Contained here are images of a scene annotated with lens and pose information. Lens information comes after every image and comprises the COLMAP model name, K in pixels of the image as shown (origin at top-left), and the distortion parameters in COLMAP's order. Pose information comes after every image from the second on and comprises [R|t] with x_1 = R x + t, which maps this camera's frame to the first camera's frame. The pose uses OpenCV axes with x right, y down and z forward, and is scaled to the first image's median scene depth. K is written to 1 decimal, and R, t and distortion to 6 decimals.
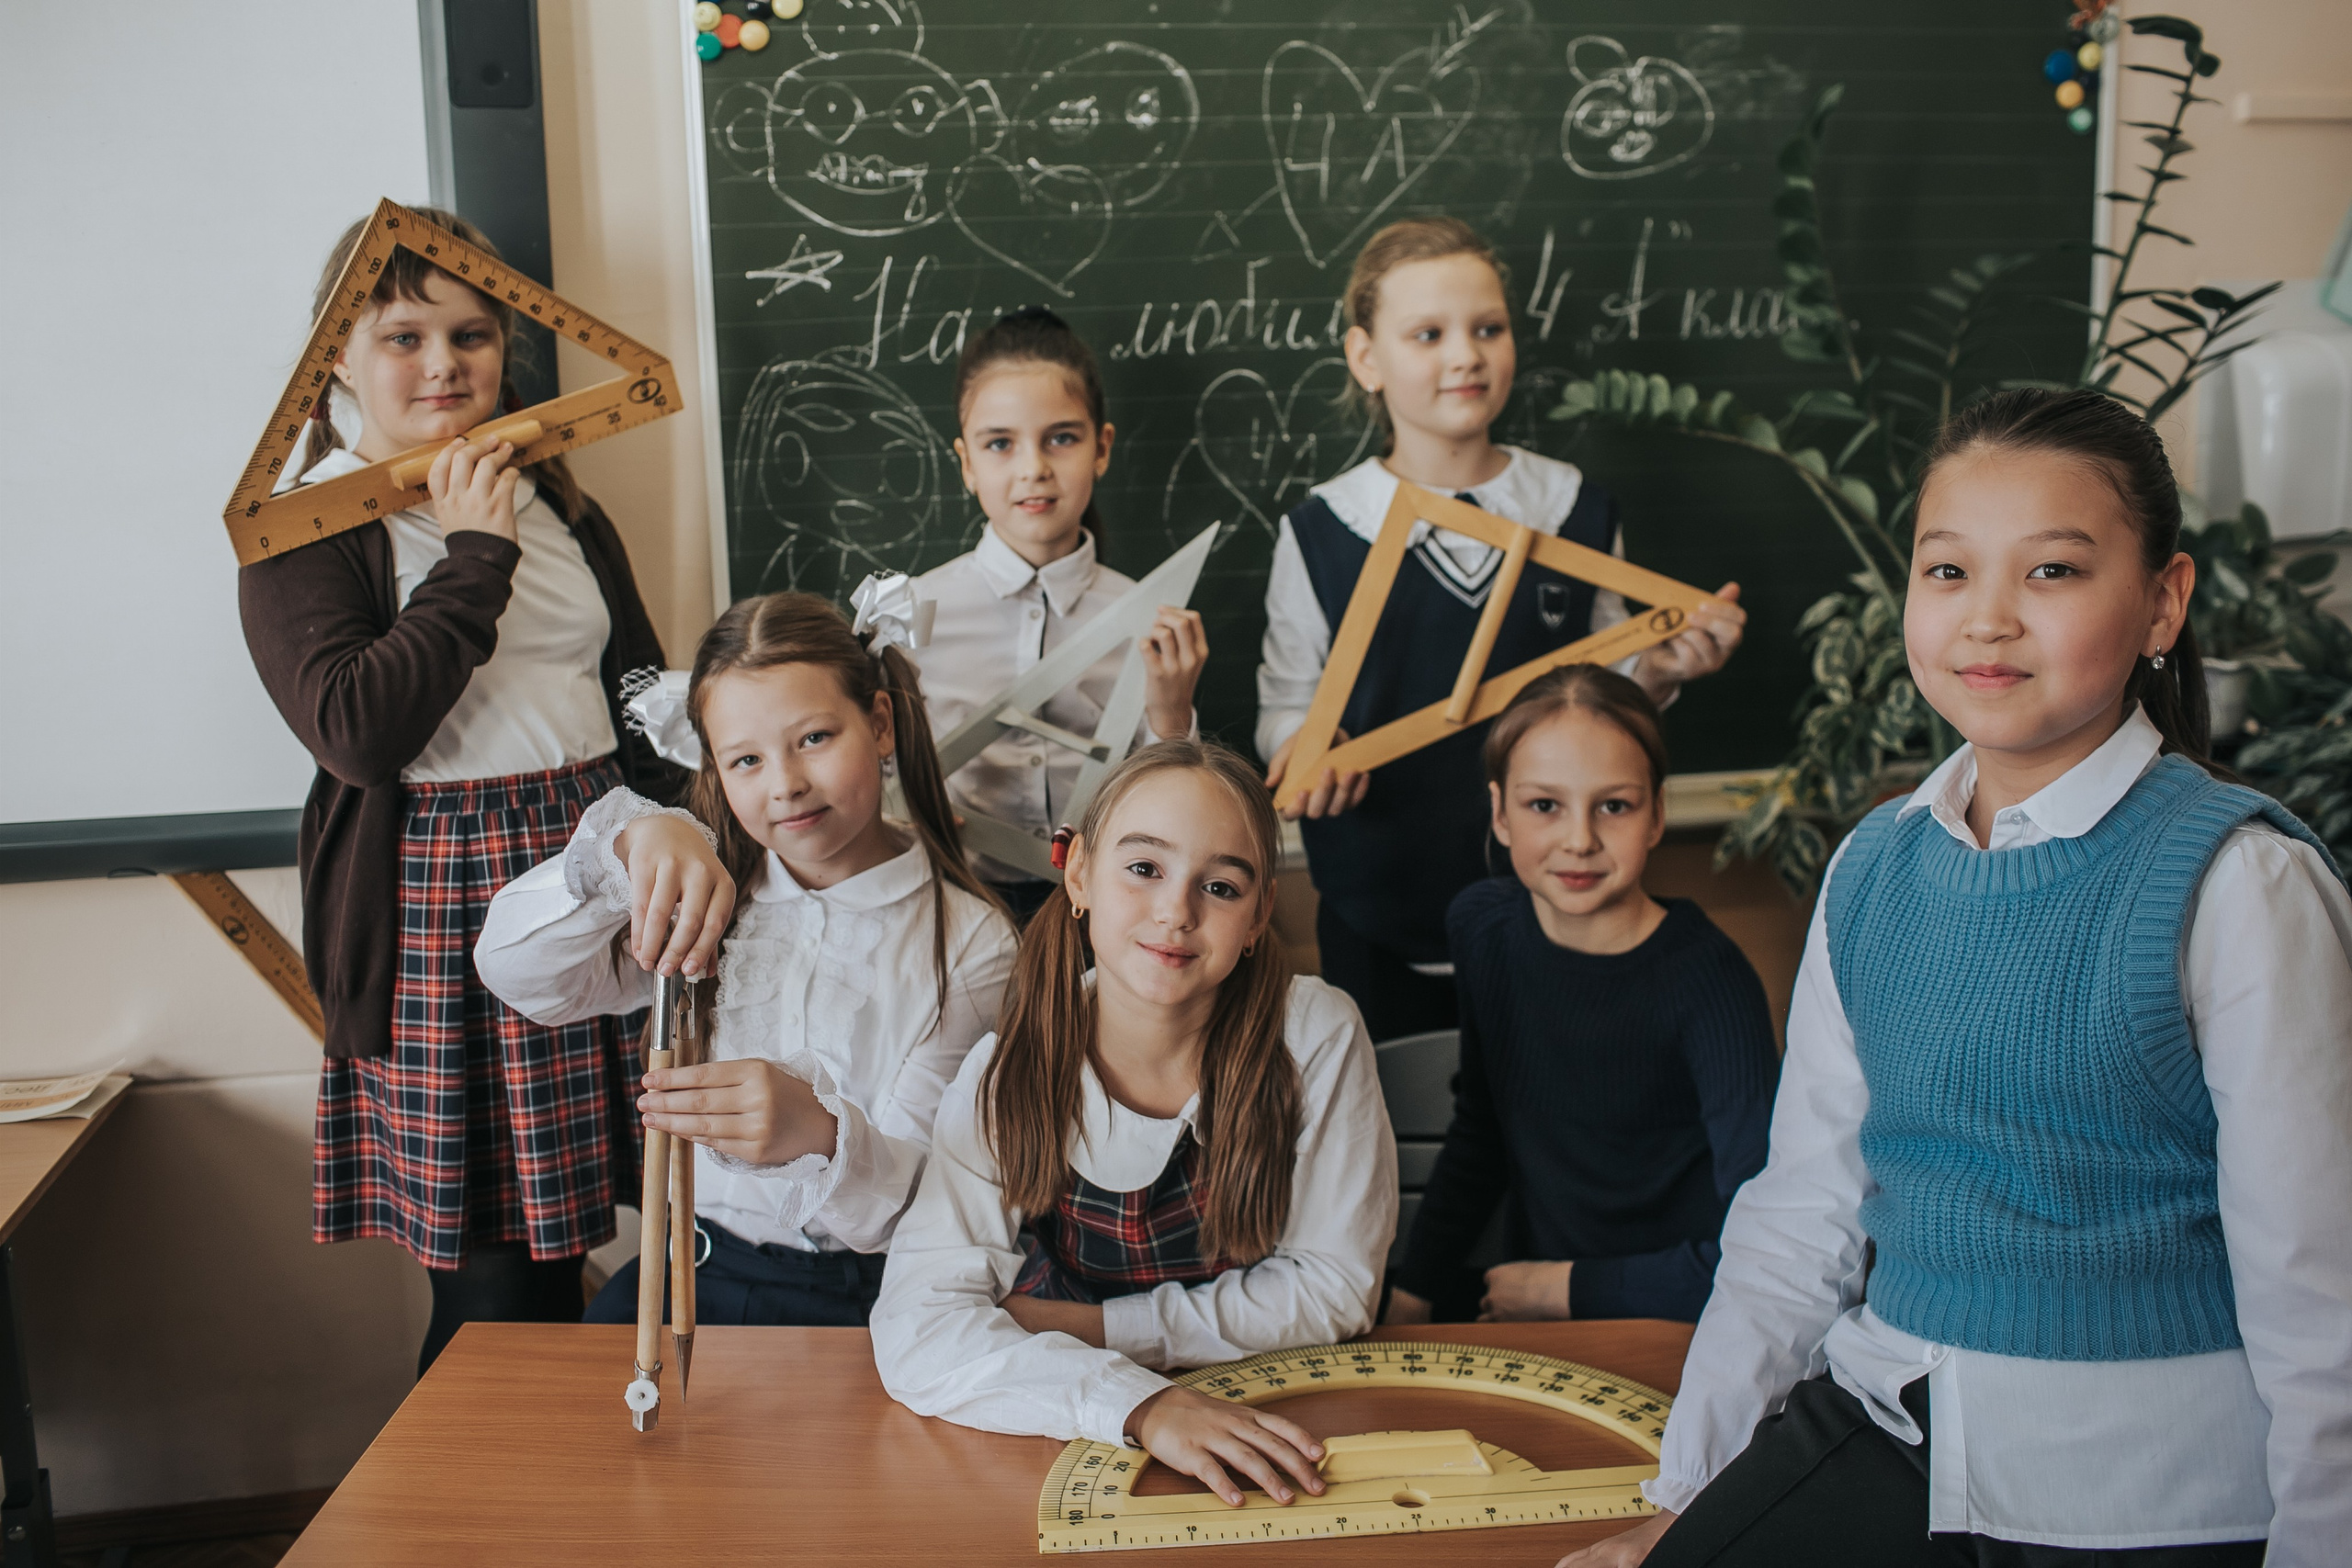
lens RADIAL K [[2279.5, 0, 1174.4], [0, 2279.5, 764.1], [0, 0, 1]] dist [-0.050949, 0.000000]
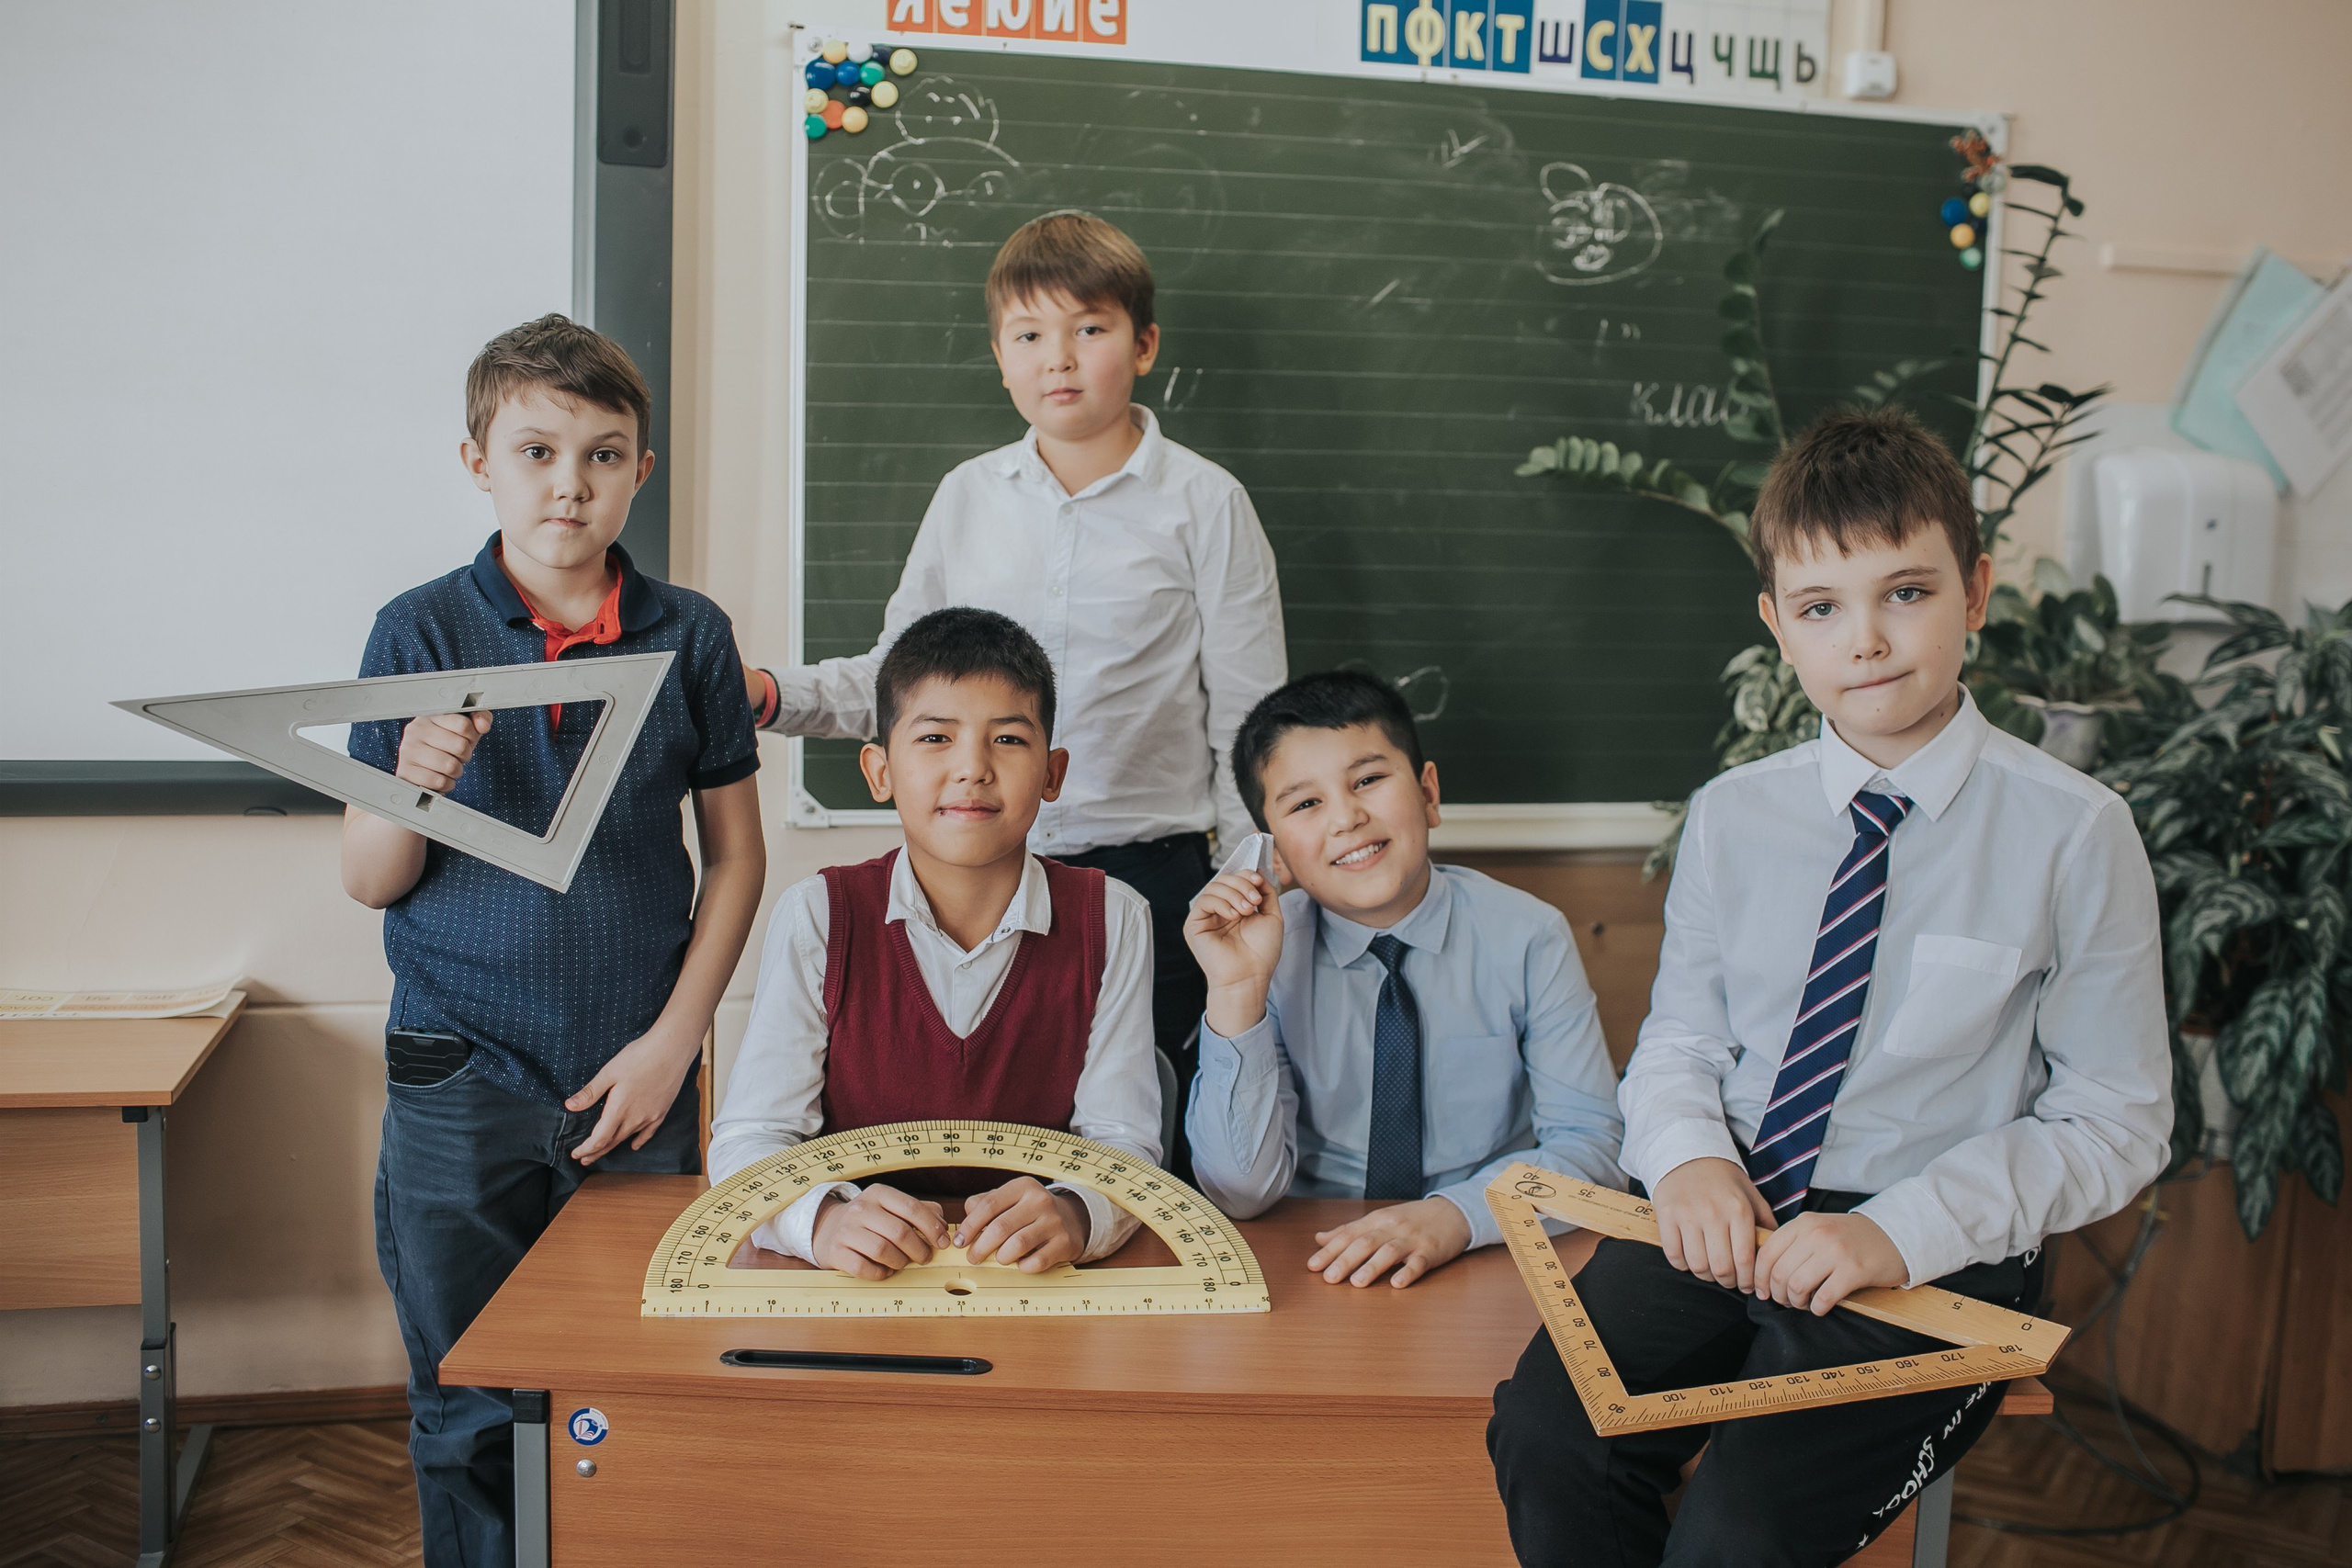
lens RADIAL K [[2279.5, 0, 1174.6], [0, 2279.5, 762.2], [0, 0, 1]] dist [-0.050949, 0.000000]
pose [[0.998108, 0.044924, 0.041986, -0.052155], [-0.042218, 0.997105, -0.063239, 0.072055], [-0.044706, 0.061347, 0.997115, -0.146664]]
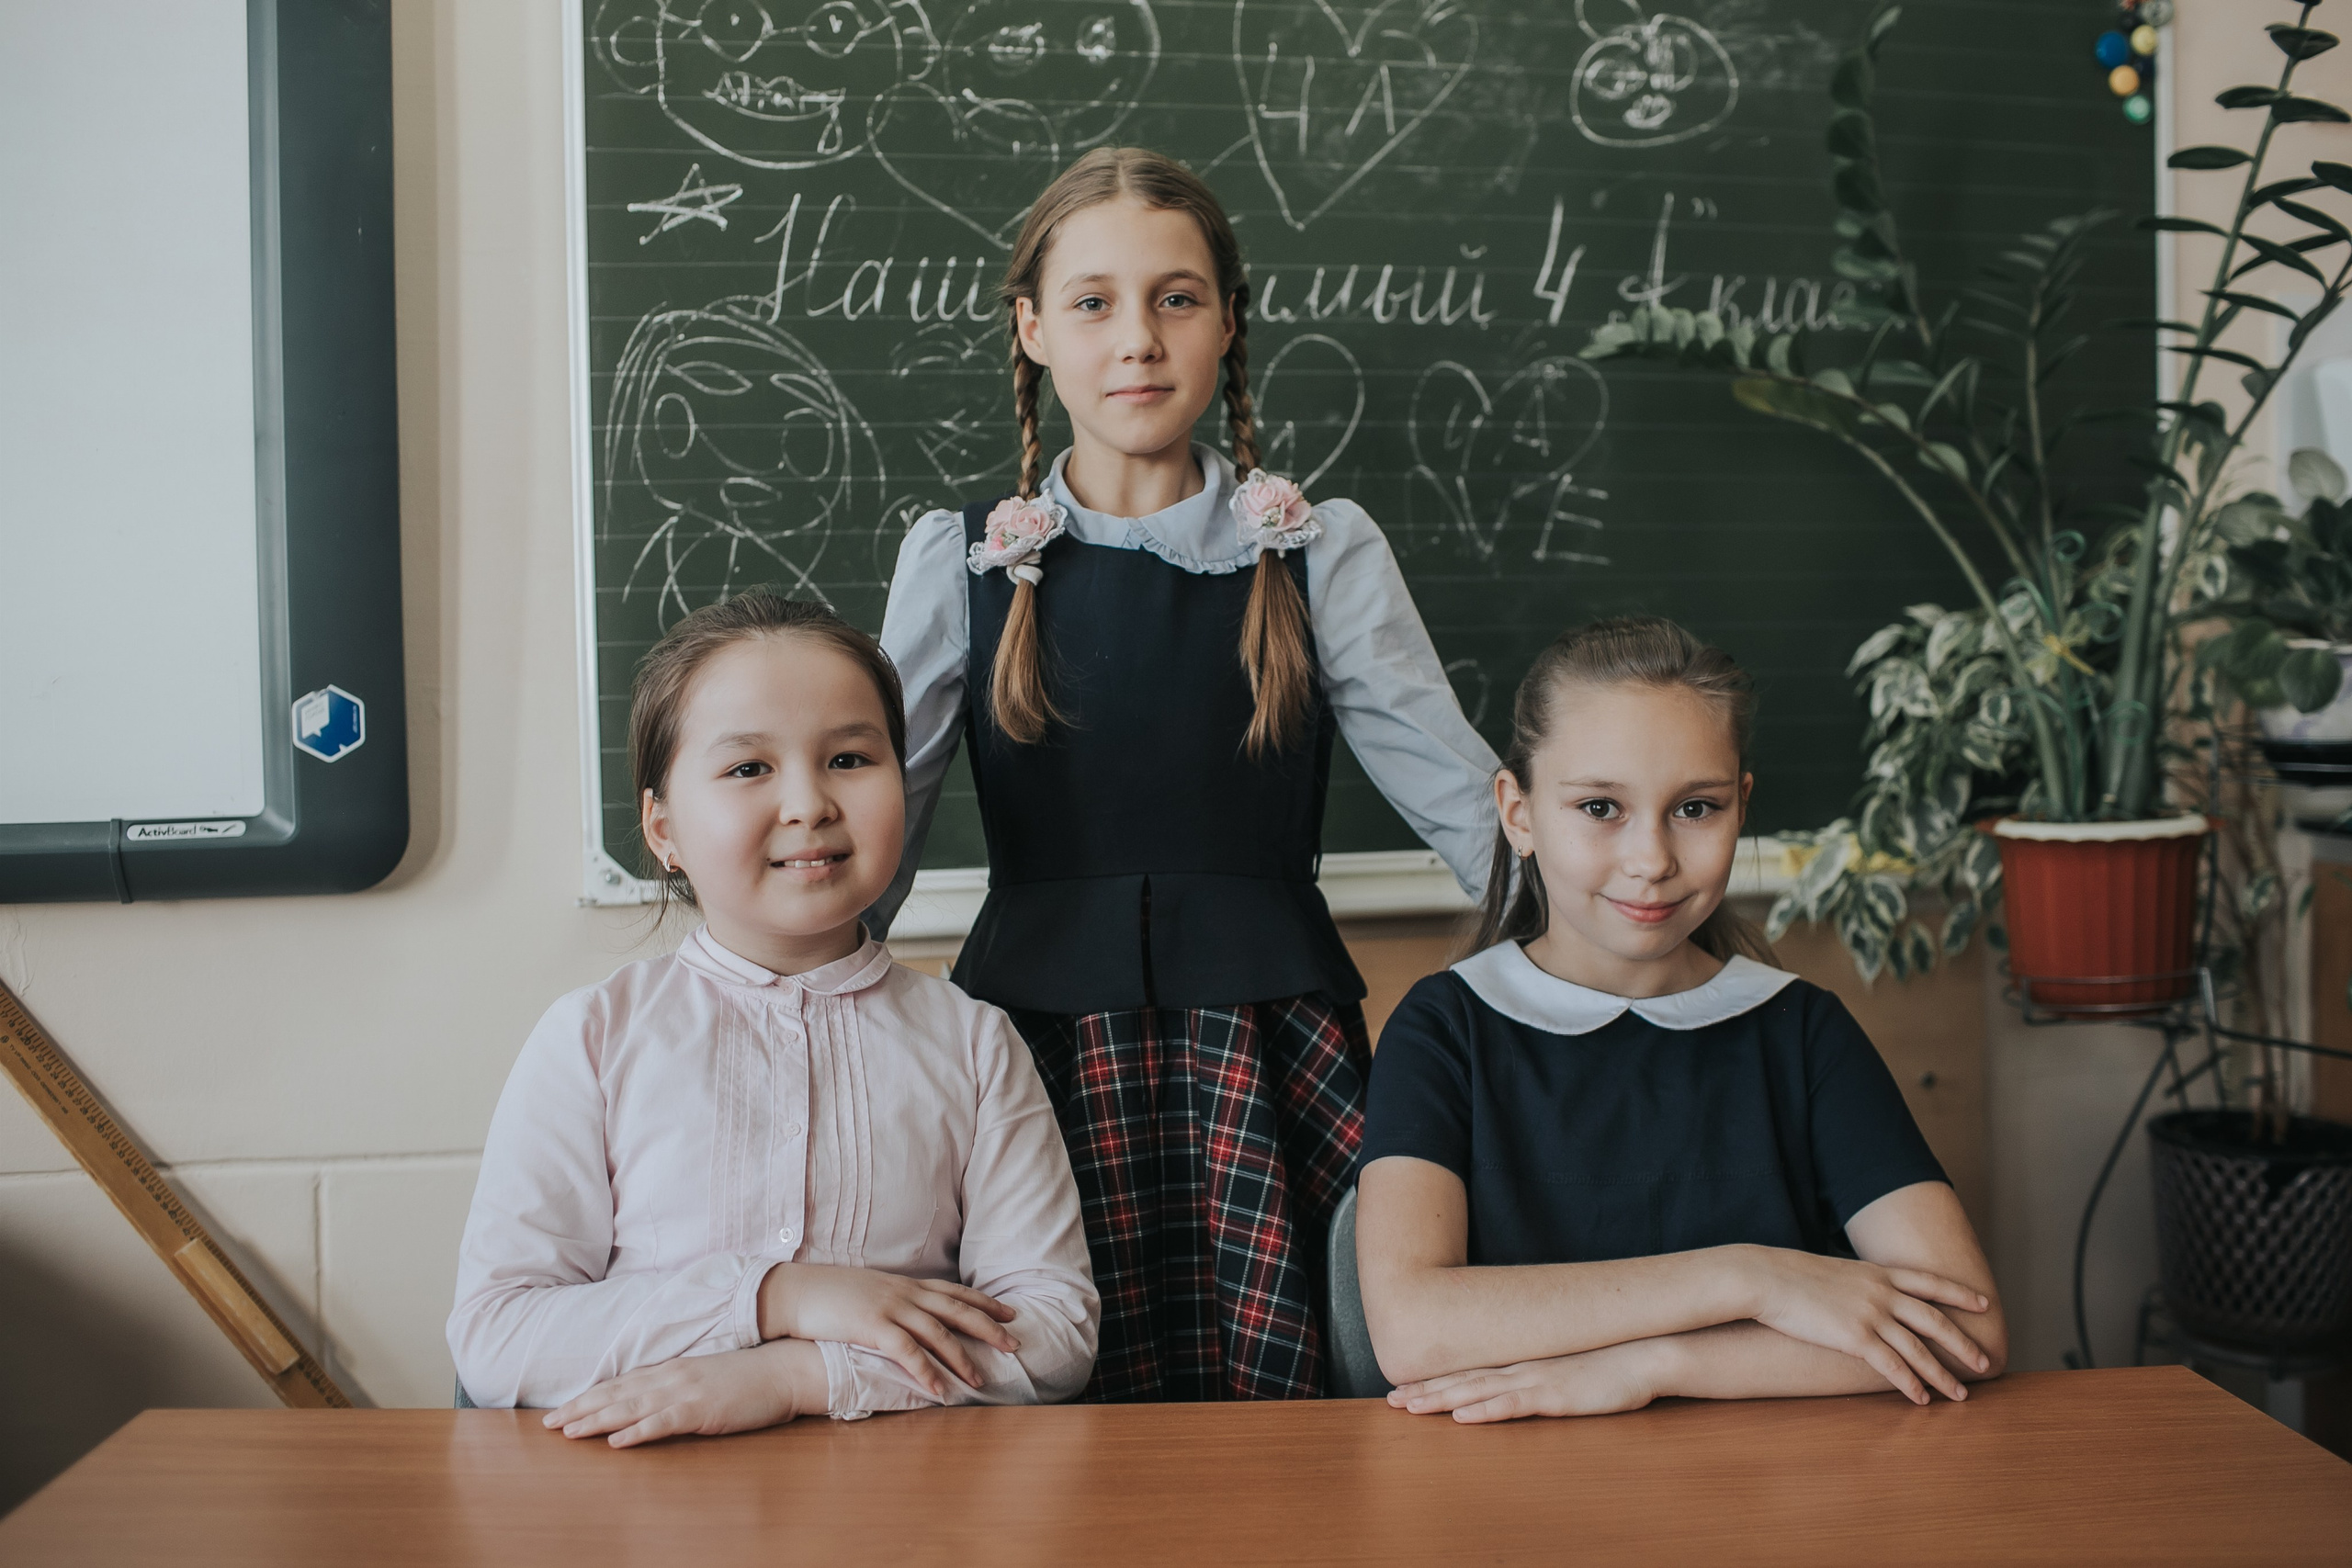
lens RADIAL K [[2279.5, 0, 1178.1], [0, 2279.5, 766.8], [0, 0, 1]] dist [-0.050949, 0.000000]
pose [[0.998954, 0.006037, 0.045323, -0.019838], [0.000465, 0.989851, -0.142108, 0.107478], [-0.045721, 0.141980, 0.988813, 0.178855]]
